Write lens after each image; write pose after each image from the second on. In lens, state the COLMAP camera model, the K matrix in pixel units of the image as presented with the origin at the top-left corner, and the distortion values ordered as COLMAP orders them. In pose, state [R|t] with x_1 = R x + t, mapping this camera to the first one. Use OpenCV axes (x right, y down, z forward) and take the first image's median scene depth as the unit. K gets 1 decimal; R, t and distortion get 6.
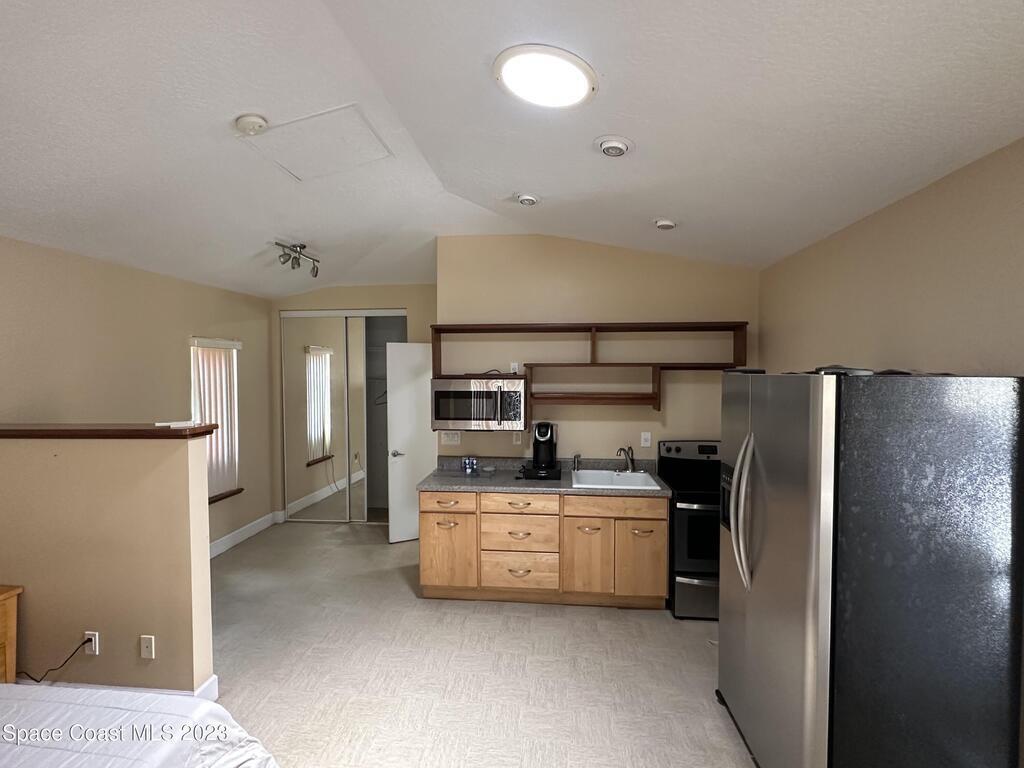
lens RADIAL K [[484.3, 0, 512.9], [0, 484.3, 384.4], [0, 0, 1]] dist [-0.000748, -0.001130]
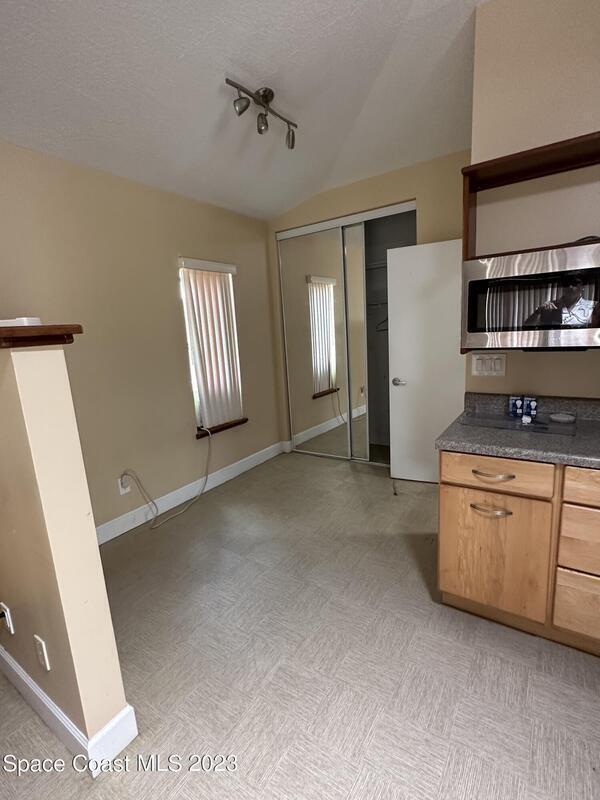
lens RADIAL K [[378.3, 0, 300.2], [0, 378.3, 399.7], [0, 0, 1]] dist [-0.000748, -0.001130]
pose [[0.879626, 0.040616, -0.473929, -0.106109], [0.040352, 0.986385, 0.159428, 0.064497], [0.473952, -0.159361, 0.866010, 0.436806]]
